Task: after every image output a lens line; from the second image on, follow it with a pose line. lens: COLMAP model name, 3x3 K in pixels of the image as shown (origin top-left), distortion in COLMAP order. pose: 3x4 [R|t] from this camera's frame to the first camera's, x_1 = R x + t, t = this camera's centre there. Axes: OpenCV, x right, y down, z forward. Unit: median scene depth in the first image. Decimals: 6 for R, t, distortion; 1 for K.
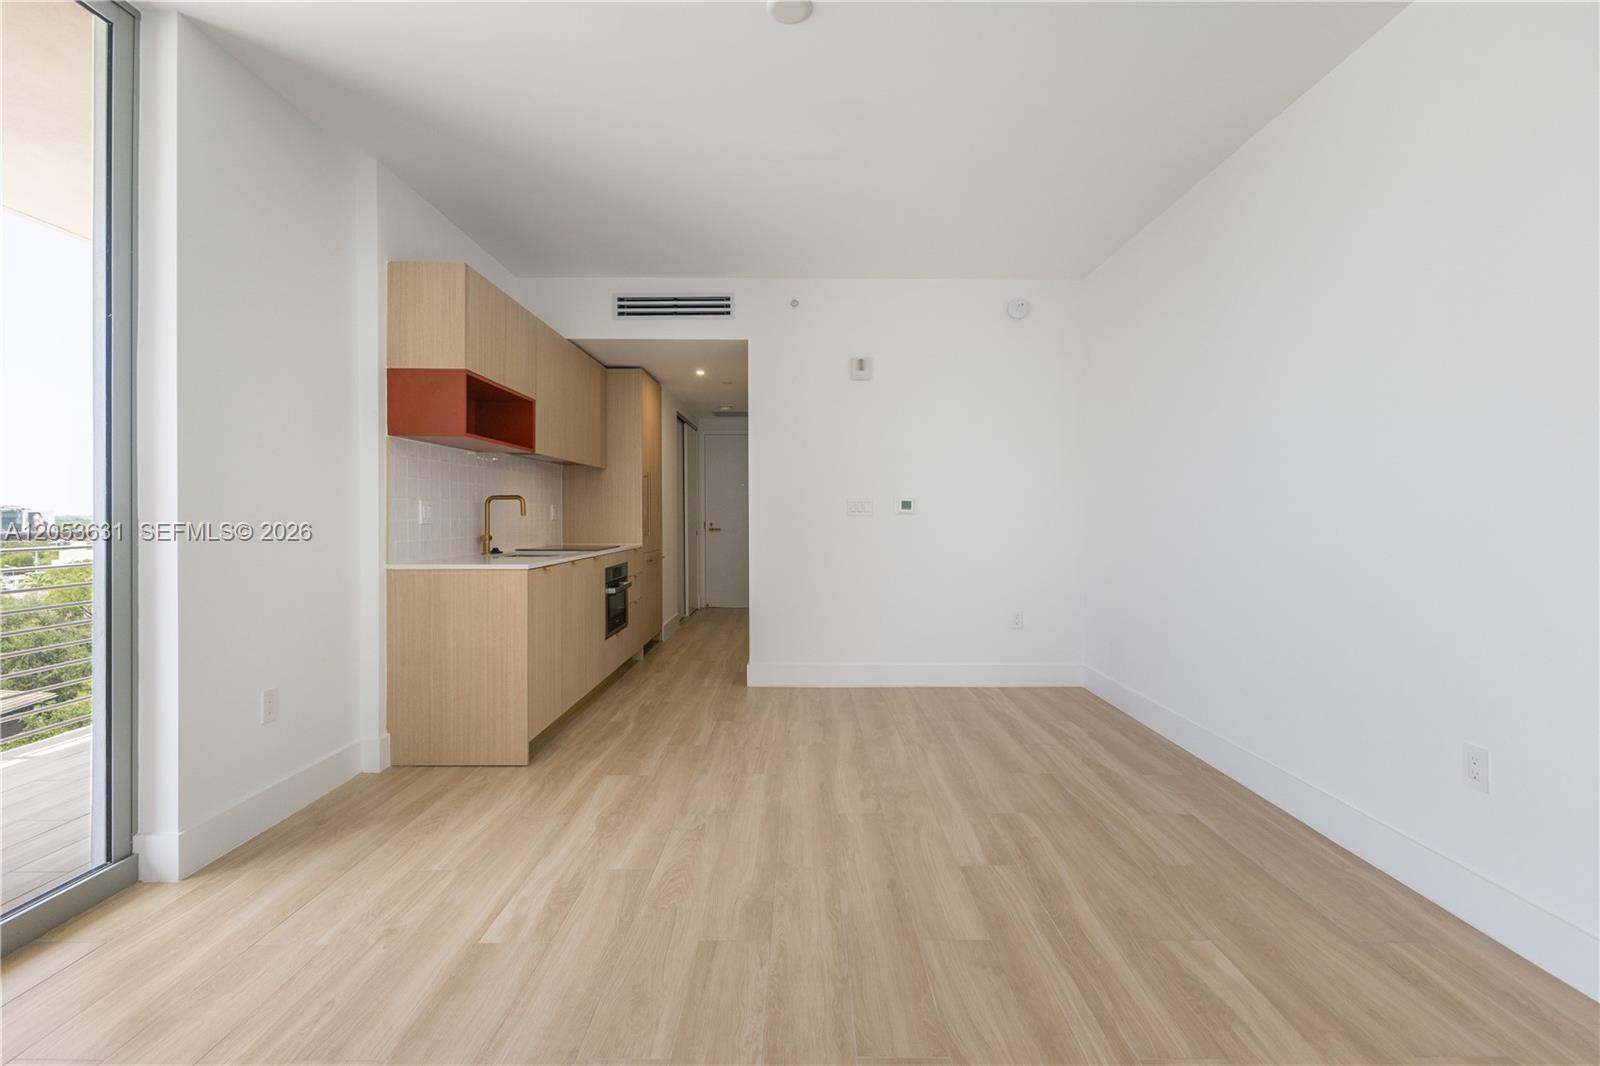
lens RADIAL K [[721.2, 0, 816.8], [0, 721.2, 530.0], [0, 0, 1]] dist [0.004491, 0.001653]
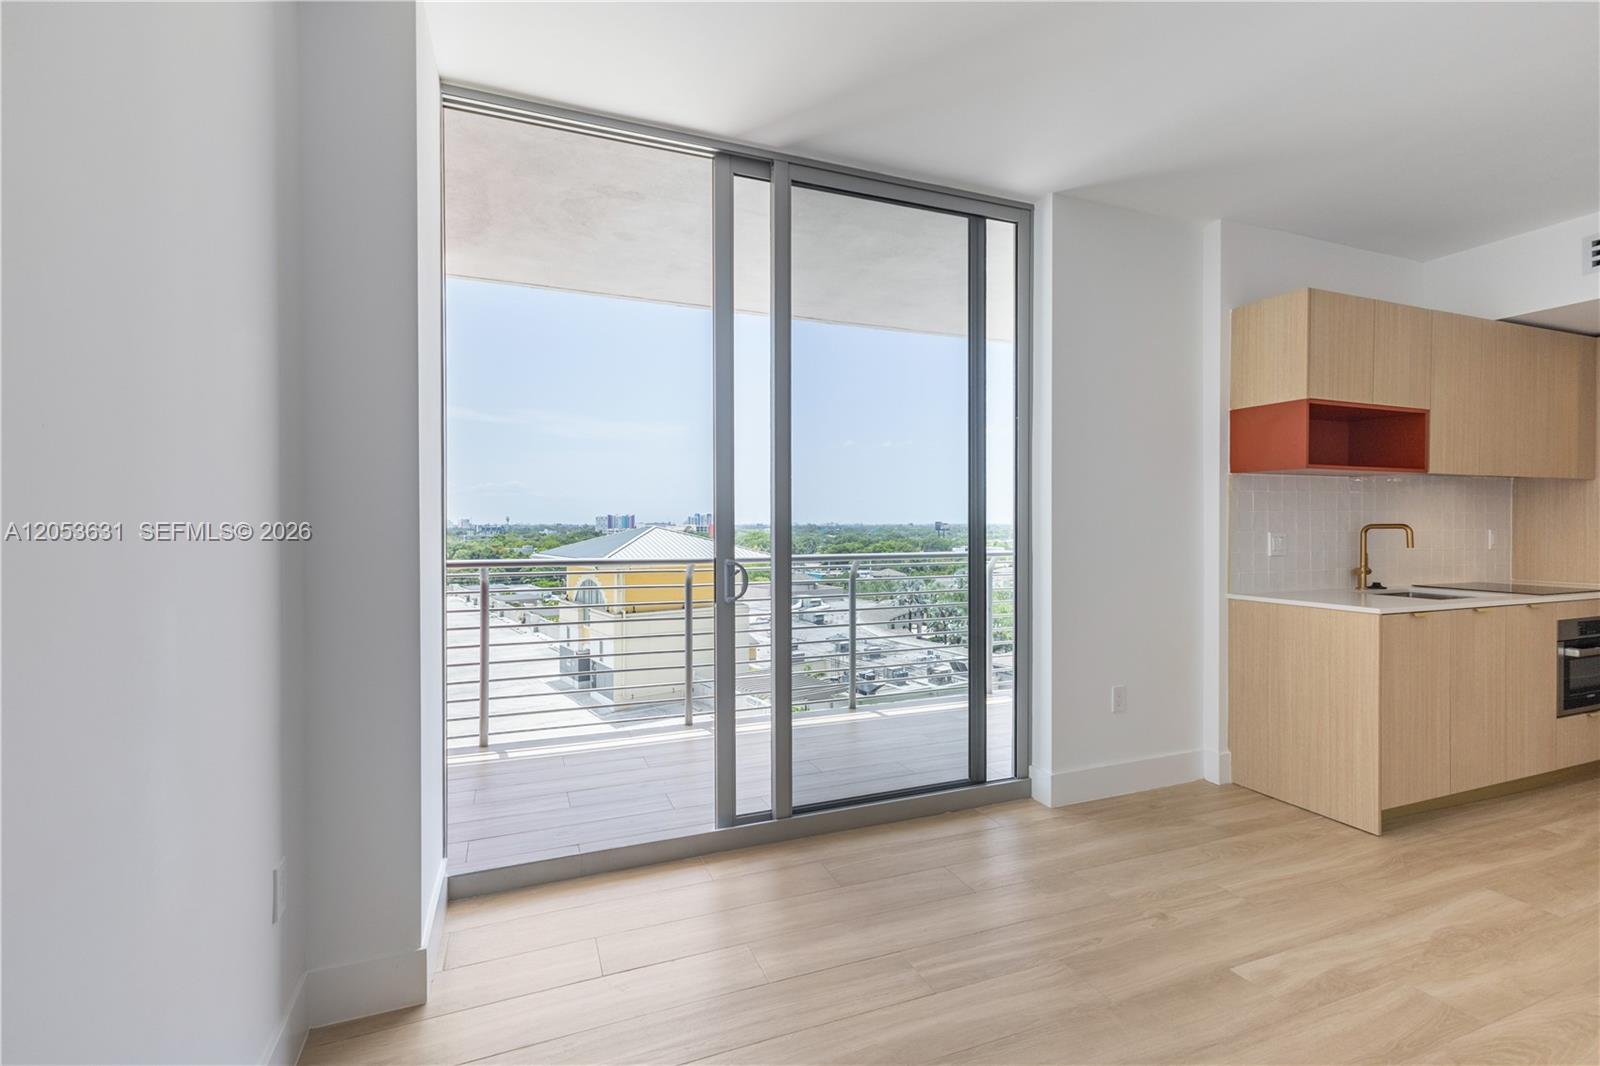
lens RADIAL K [[721.2, 0, 778.0], [0, 721.2, 525.6], [0, 0, 1]] dist [0.004491, 0.001653]
pose [[0.338746, 0.001221, -0.940877, 0.181984], [-0.017066, 0.999843, -0.004847, -0.034997], [0.940723, 0.017699, 0.338713, 0.008778]]
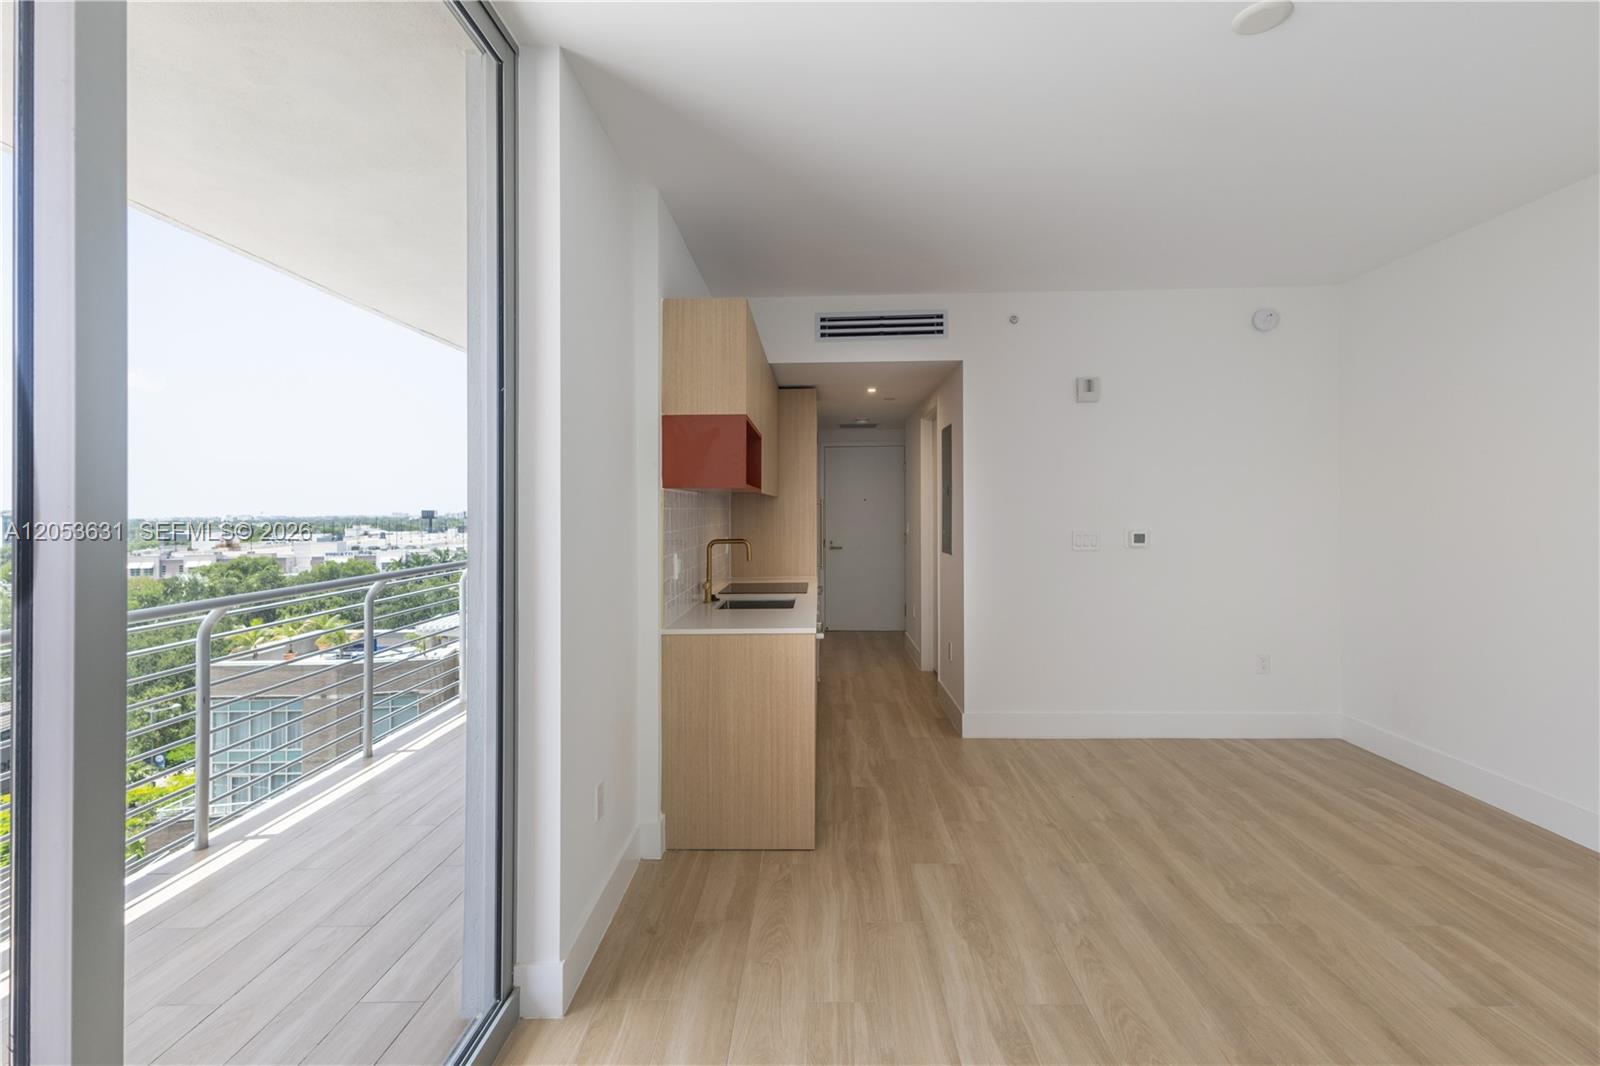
lens RADIAL K [[752.0, 0, 805.7], [0, 752.0, 521.2], [0, 0, 1]] dist [0.016230, -0.000963]
pose [[0.999376, -0.011834, -0.033287, -0.378623], [0.011700, 0.999923, -0.004192, -0.081827], [0.033334, 0.003800, 0.999437, 0.053248]]
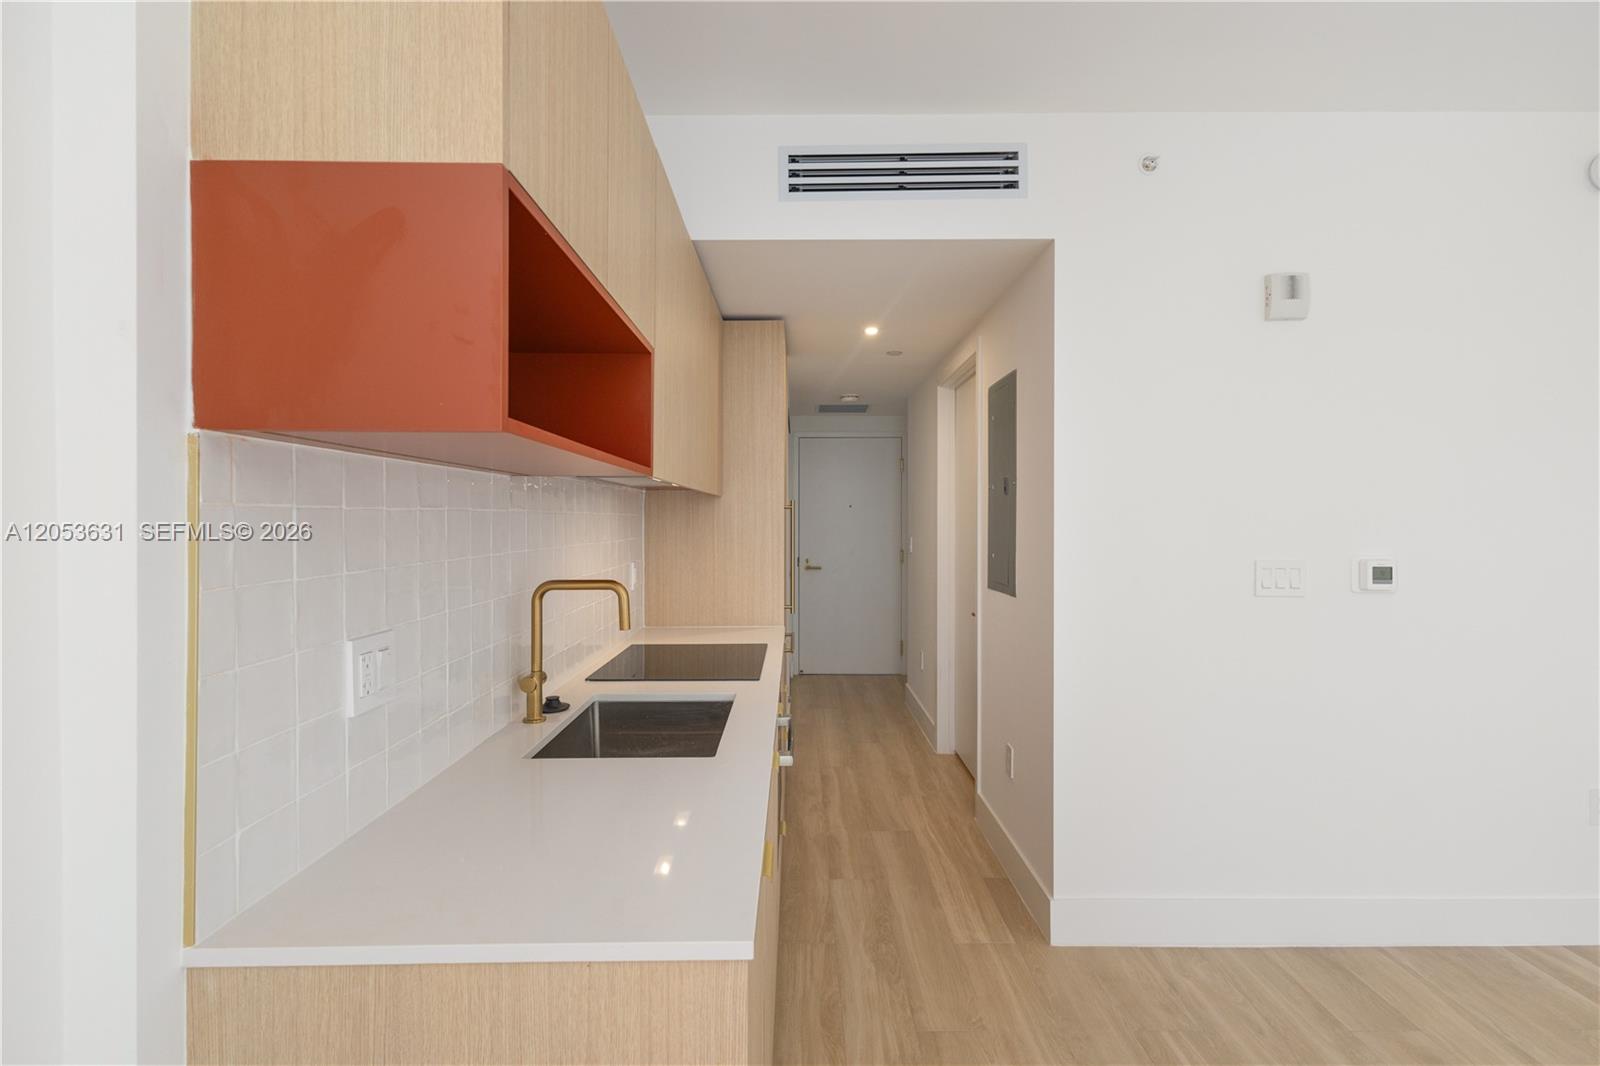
lens RADIAL K [[697.6, 0, 799.9], [0, 697.6, 523.9], [0, 0, 1]] dist [0.008346, -0.001669]
pose [[0.999941, -0.005810, -0.009205, -0.379074], [0.005690, 0.999898, -0.013112, -0.092402], [0.009280, 0.013059, 0.999872, 0.752804]]
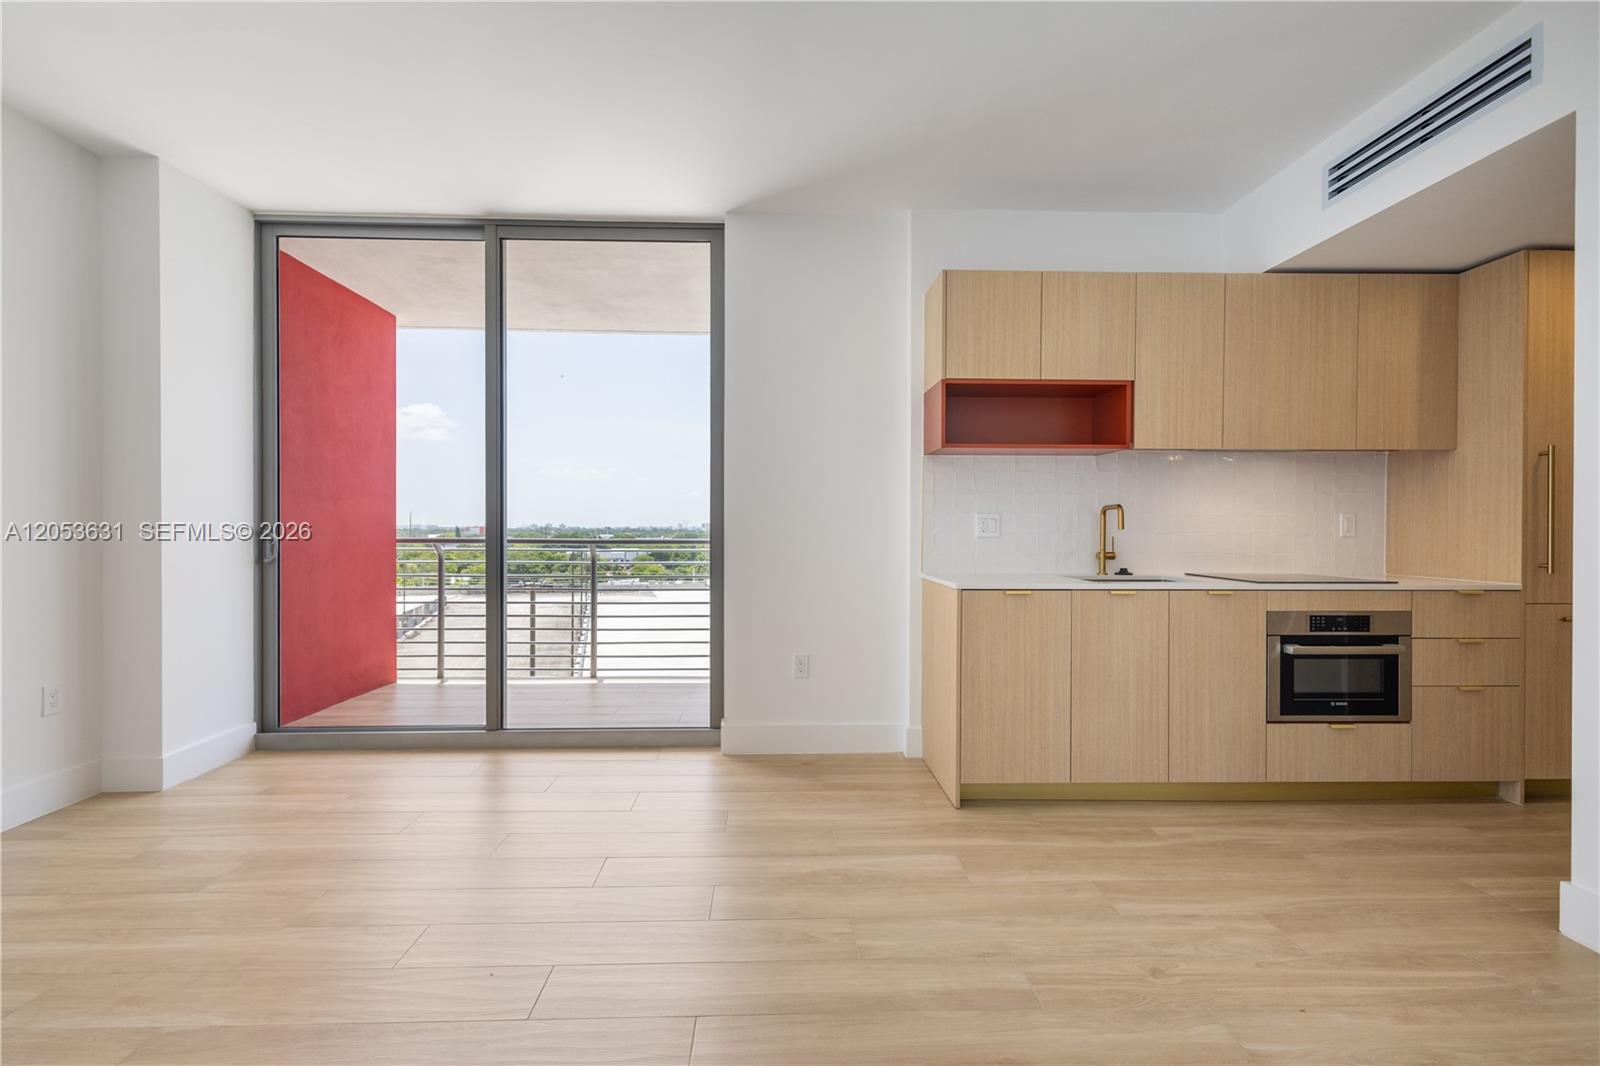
lens RADIAL K [[697.6, 0, 769.1], [0, 697.6, 534.8], [0, 0, 1]] dist [0.008346, -0.001669]
pose [[-0.011174, 0.007404, -0.999910, 0.461564], [-0.024427, 0.999672, 0.007675, -0.011980], [0.999639, 0.024510, -0.010989, 0.775596]]
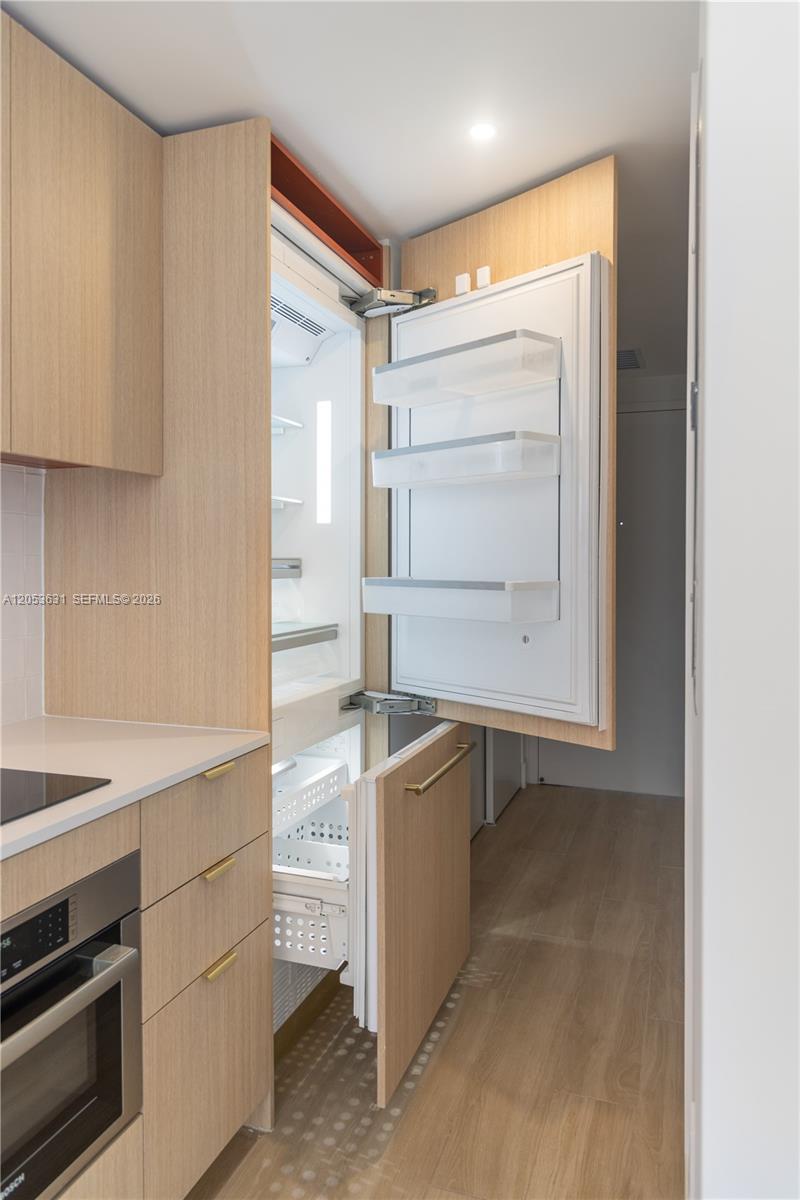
lens RADIAL K [[810.9, 0, 403.8], [0, 810.9, 570.5], [0, 0, 1]] dist [0.001871, 0.000545]
pose [[0.937103, 0.001989, -0.349047, -0.135277], [-0.005023, 0.999957, -0.007787, -0.072020], [0.349016, 0.009050, 0.937073, 1.211268]]
